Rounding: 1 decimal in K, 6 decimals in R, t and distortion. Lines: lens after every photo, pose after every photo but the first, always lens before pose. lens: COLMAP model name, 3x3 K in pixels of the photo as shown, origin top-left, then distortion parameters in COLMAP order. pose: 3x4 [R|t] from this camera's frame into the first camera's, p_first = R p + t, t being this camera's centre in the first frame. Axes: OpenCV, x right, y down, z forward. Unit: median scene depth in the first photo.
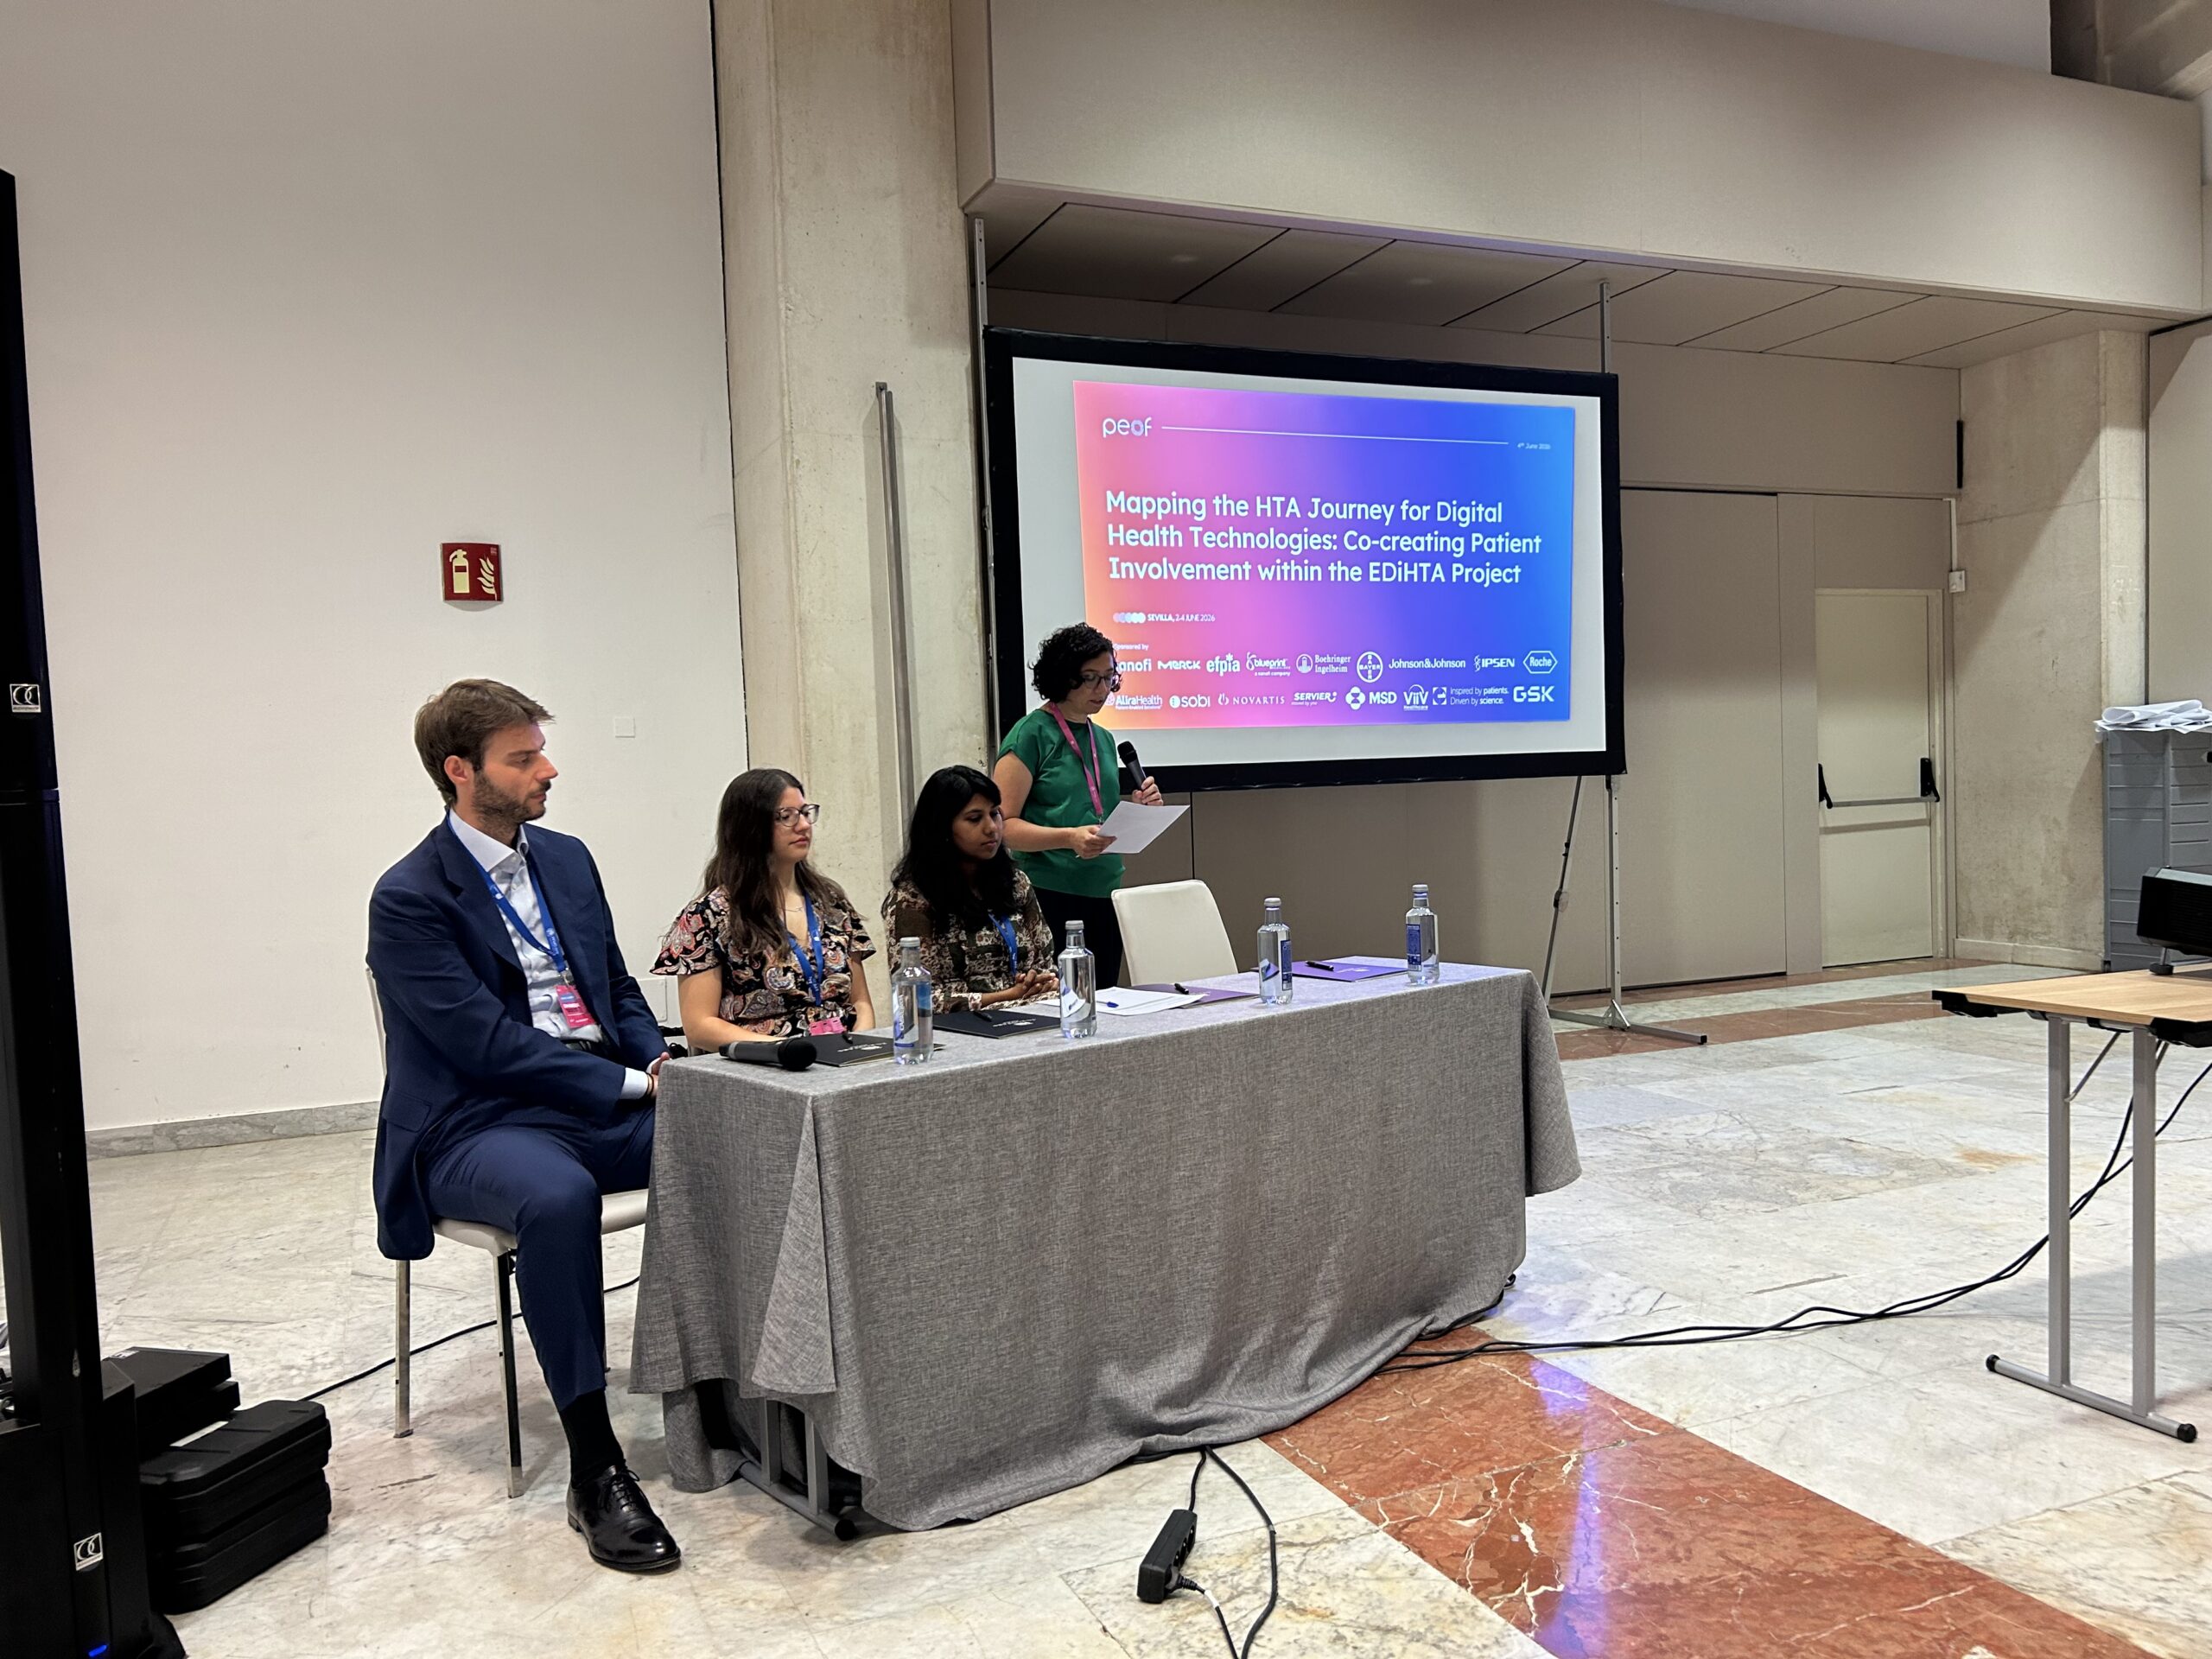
lens RADIAL K [[1661.5, 0, 1105.9], [0, 1661.5, 845.8], [0, 0, 1]] dist [0.049819, -0.049493]
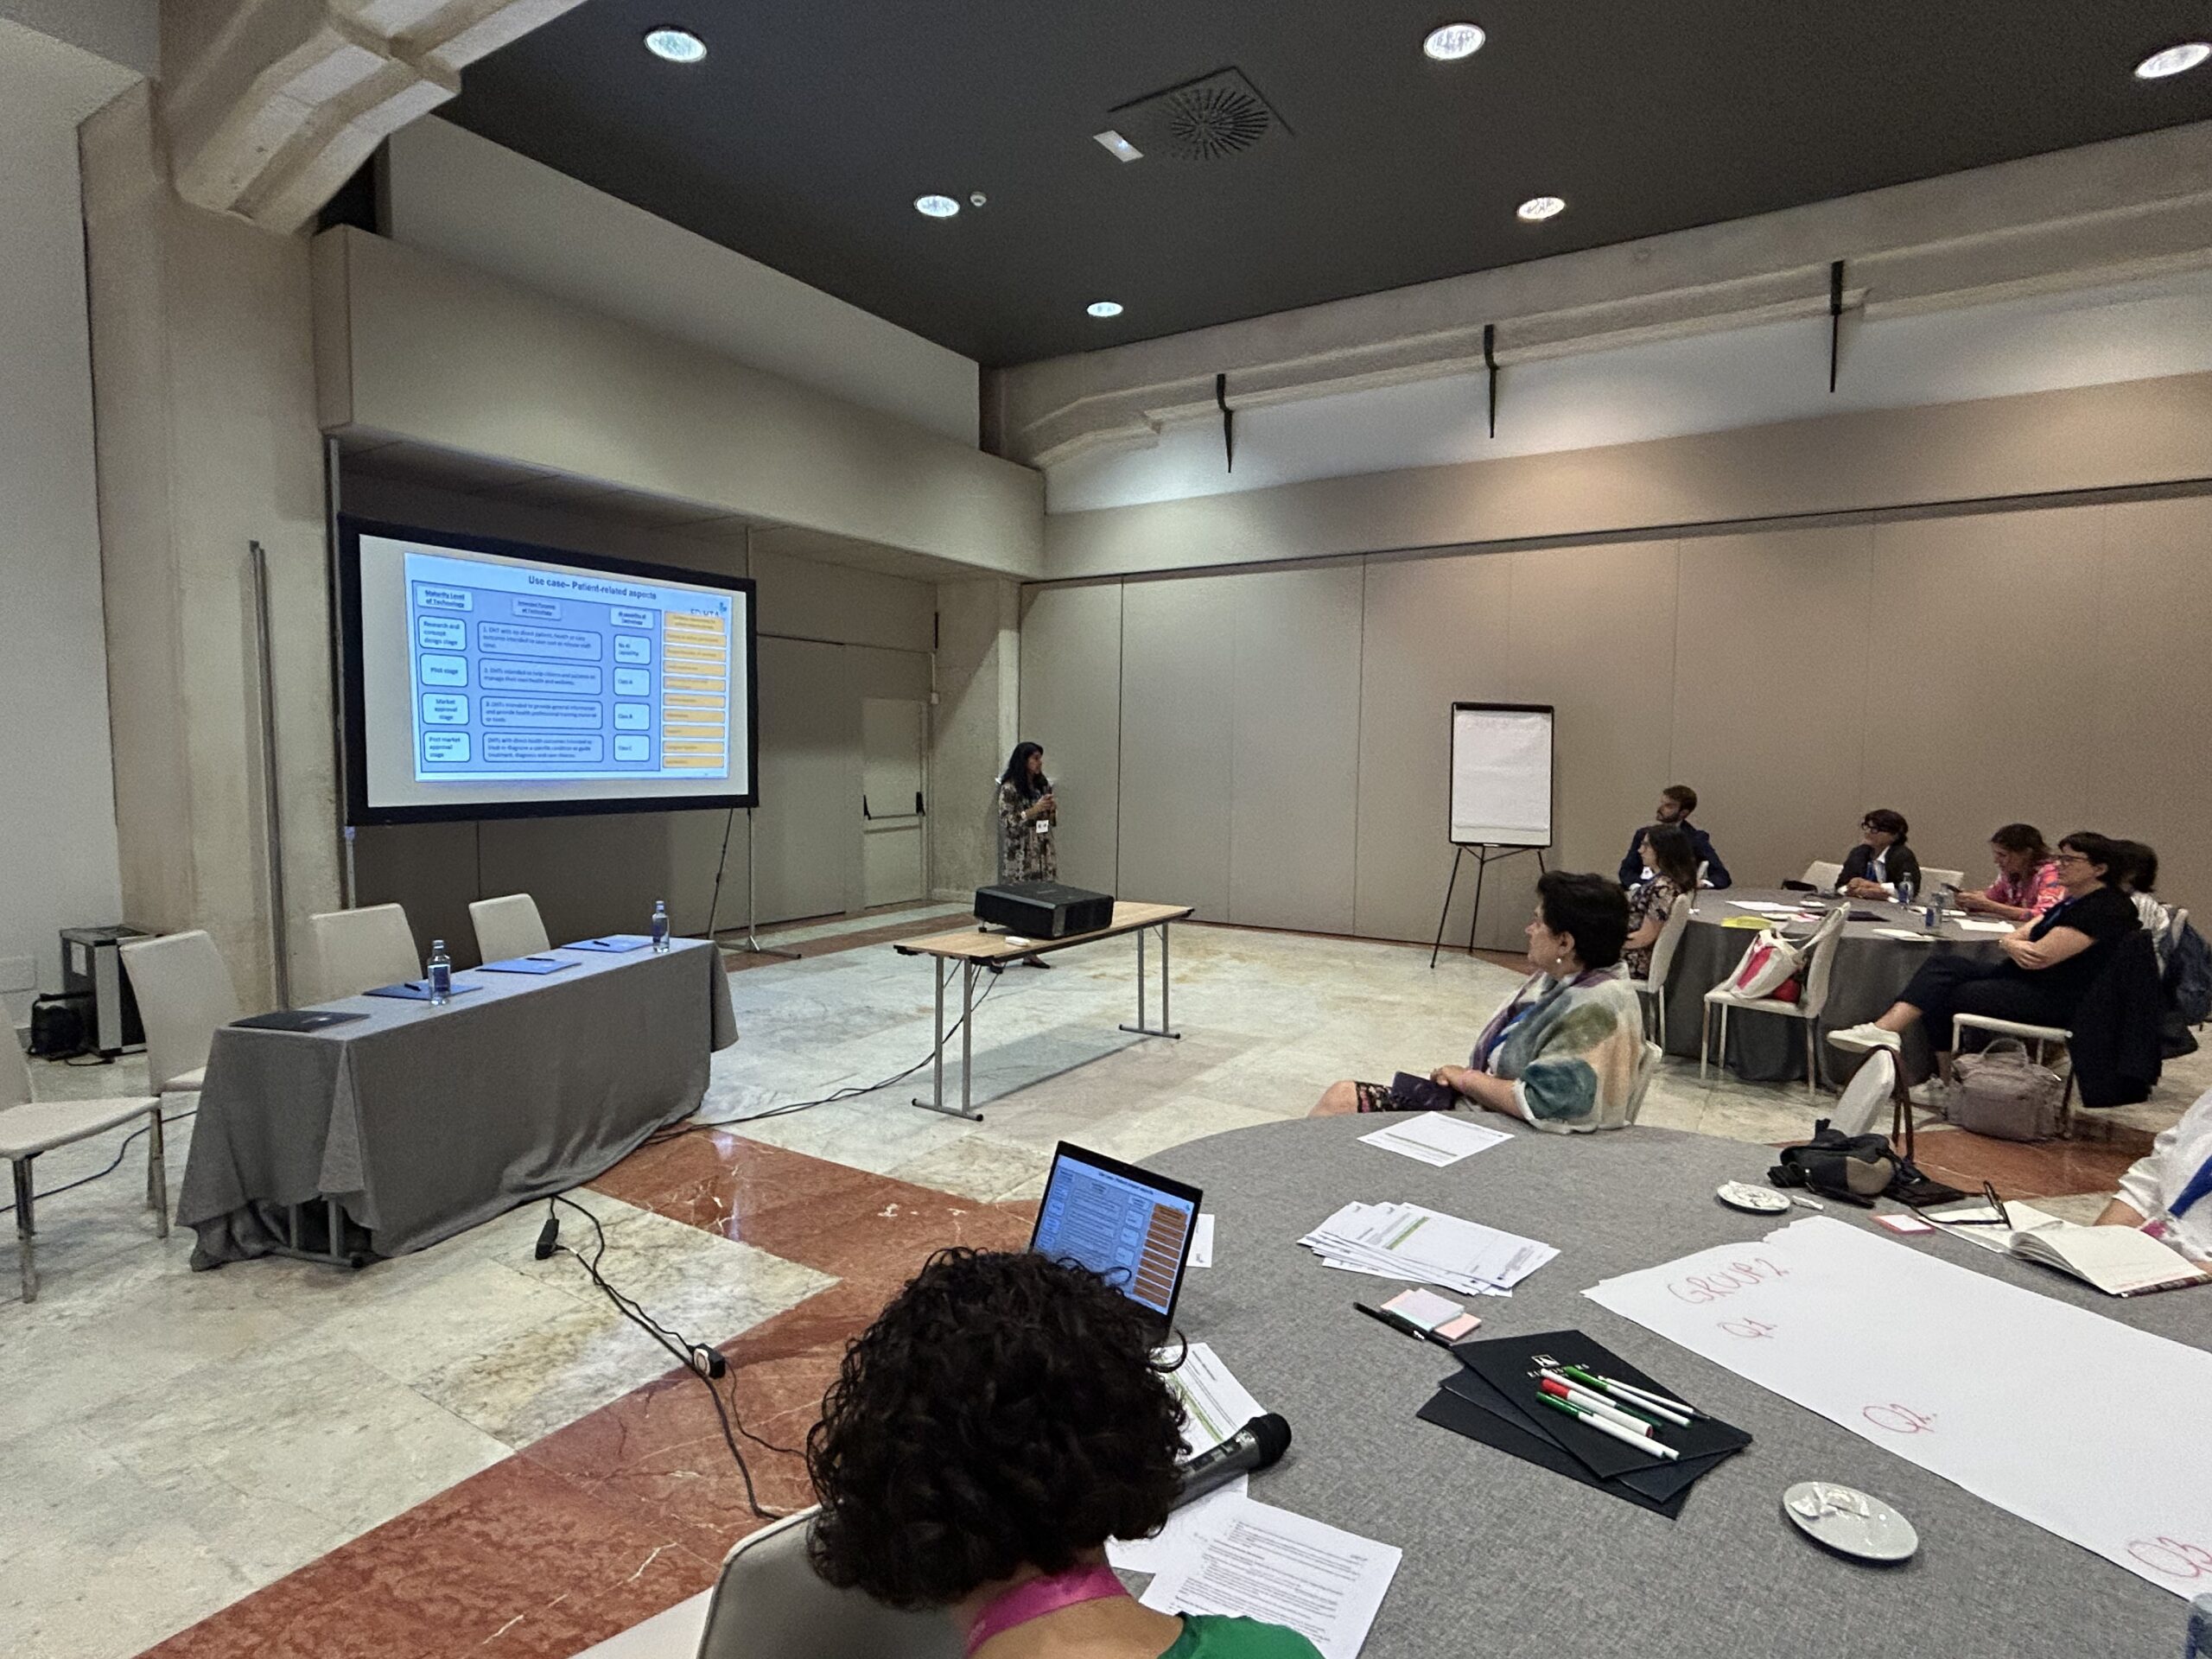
lens RADIAL K [[1141.4, 0, 1104.6], [0, 1141.4, 830.5], [0, 0, 1]] dist [-0.006853, 0.004010]
pose [[0.825009, 0.003740, 0.565107, -0.104308], [-0.016607, 0.999707, 0.017630, -0.070058], [-0.564876, -0.023930, 0.824829, -0.306629]]
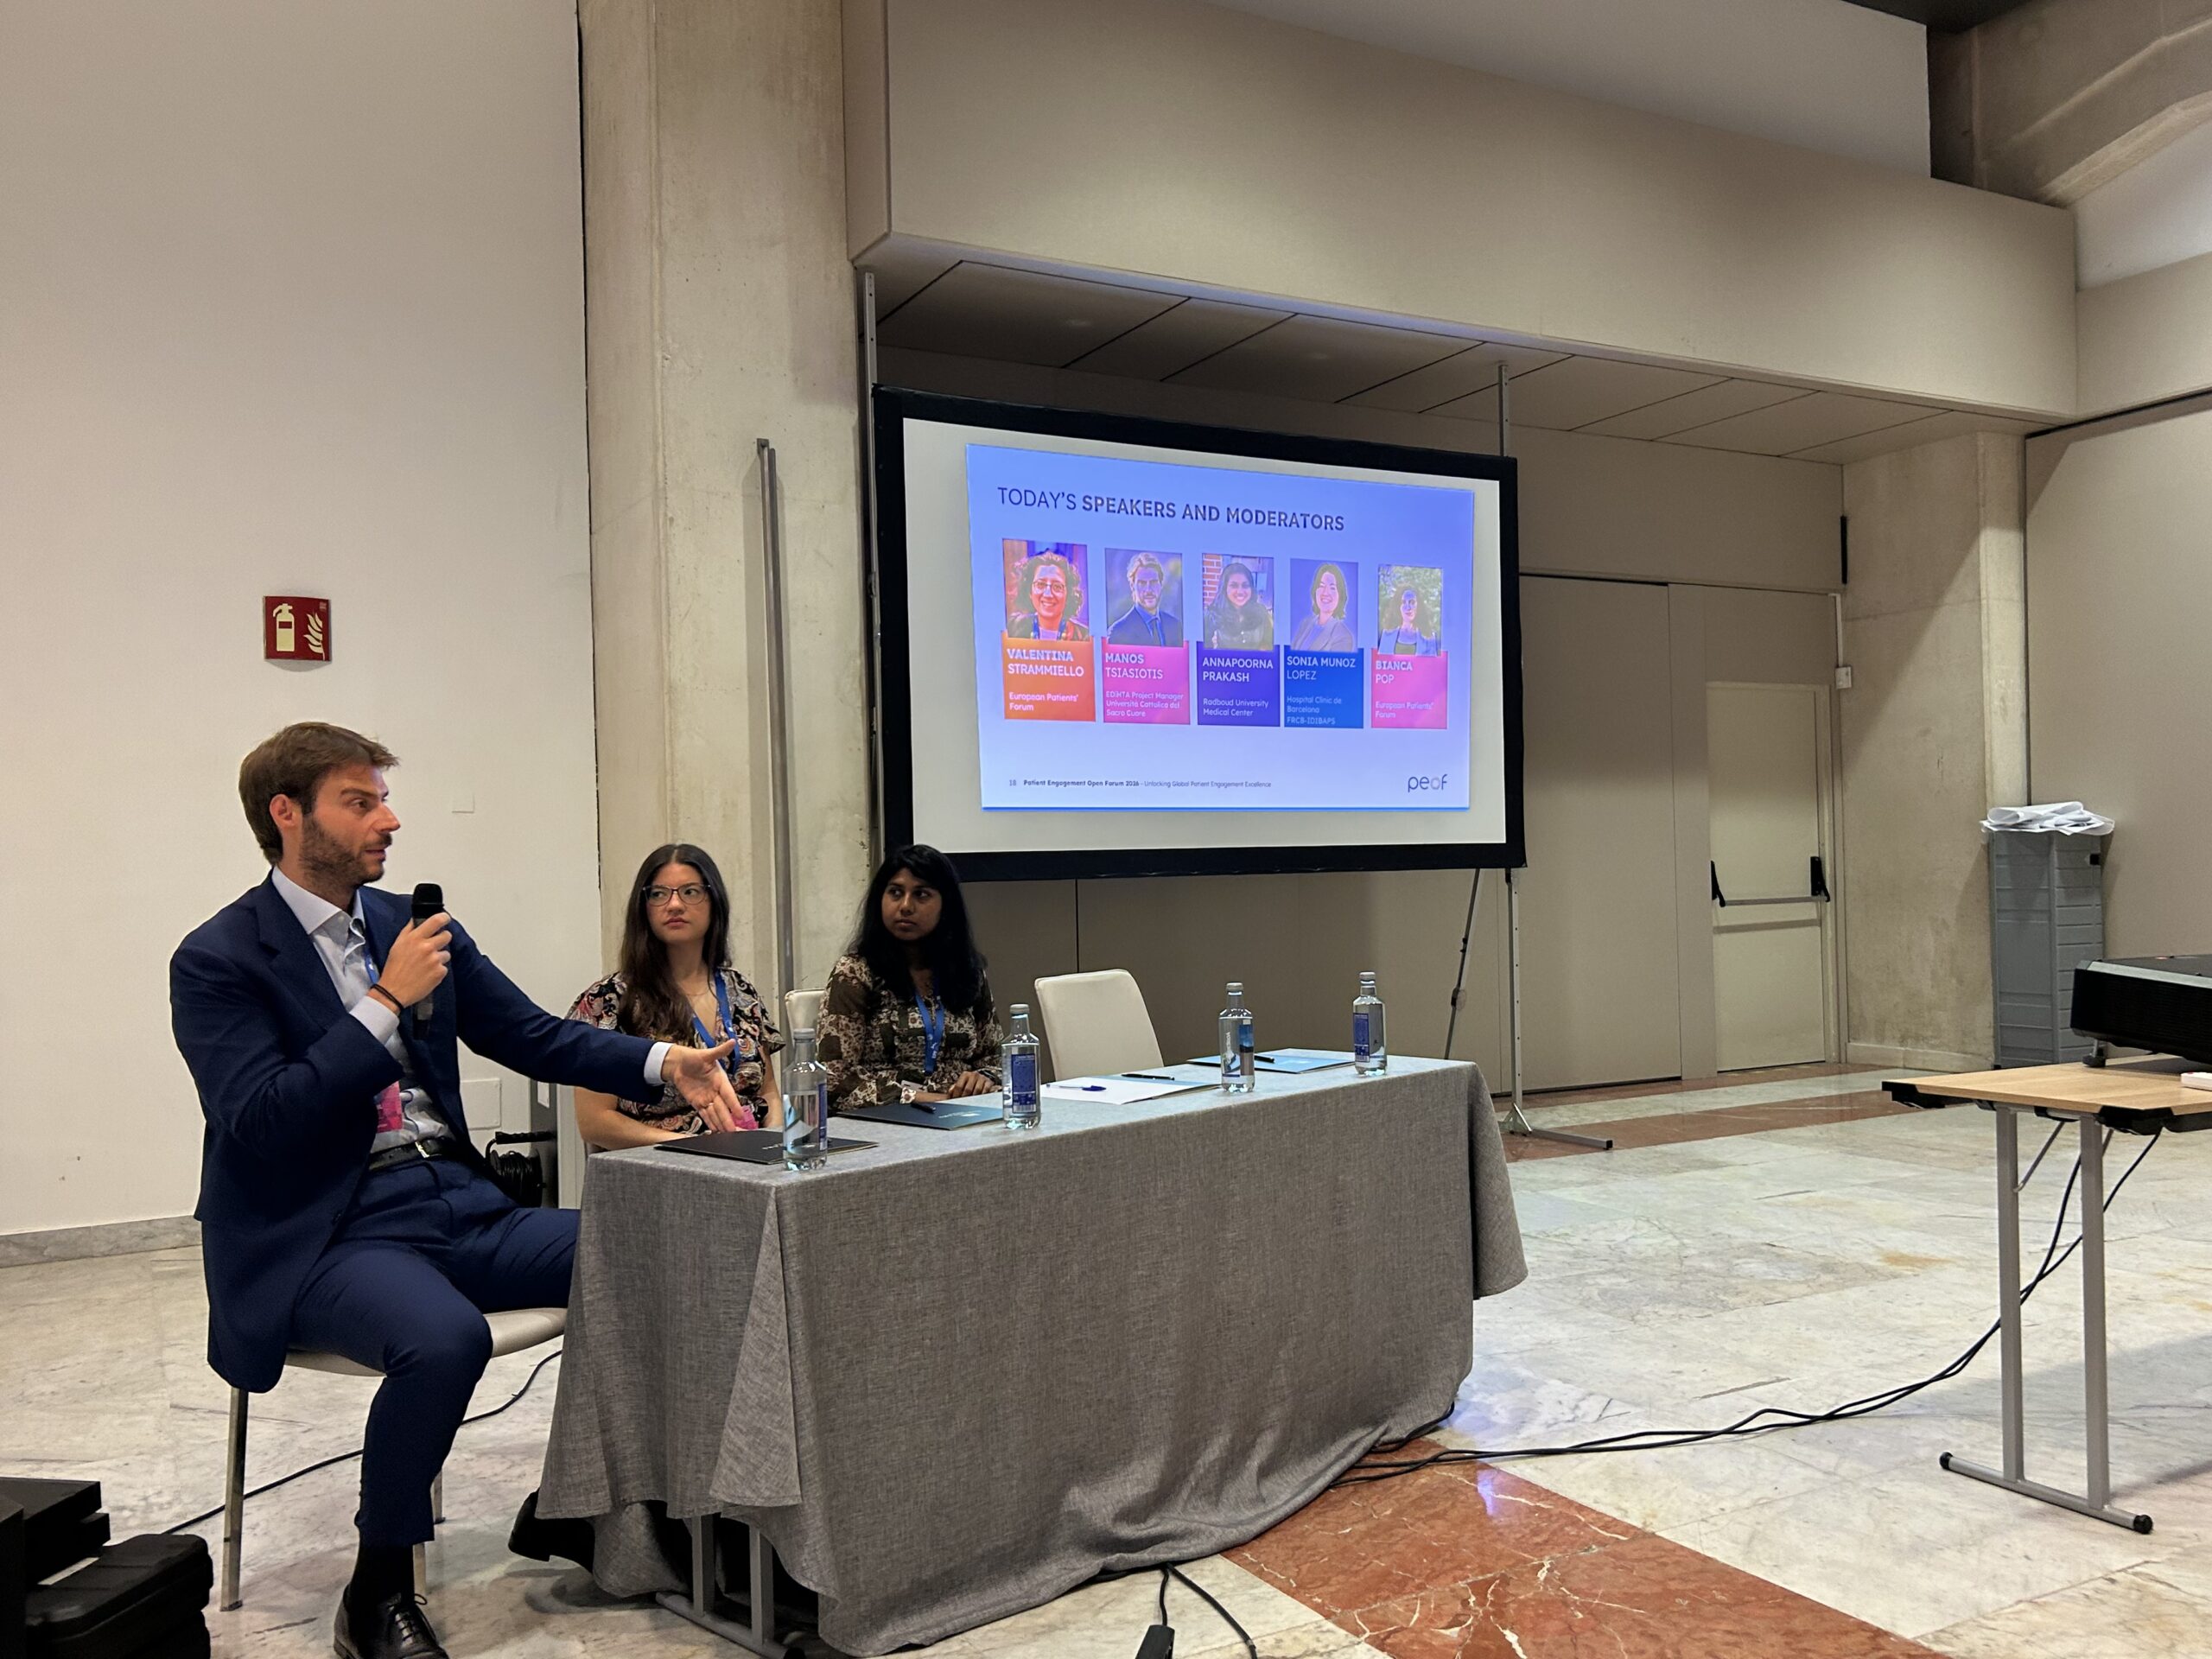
lens RADIAL K [[1812.2, 0, 1105.8], [0, 1812.2, 847.0], [0, 0, 1]] dist [0.037841, -0.031320]
pose [[0.995159, 0.013524, 0.097340, -0.049296], [-0.008208, 0.998463, -0.054811, 0.007019], [-0.097932, 0.053747, 0.993741, -0.026132]]
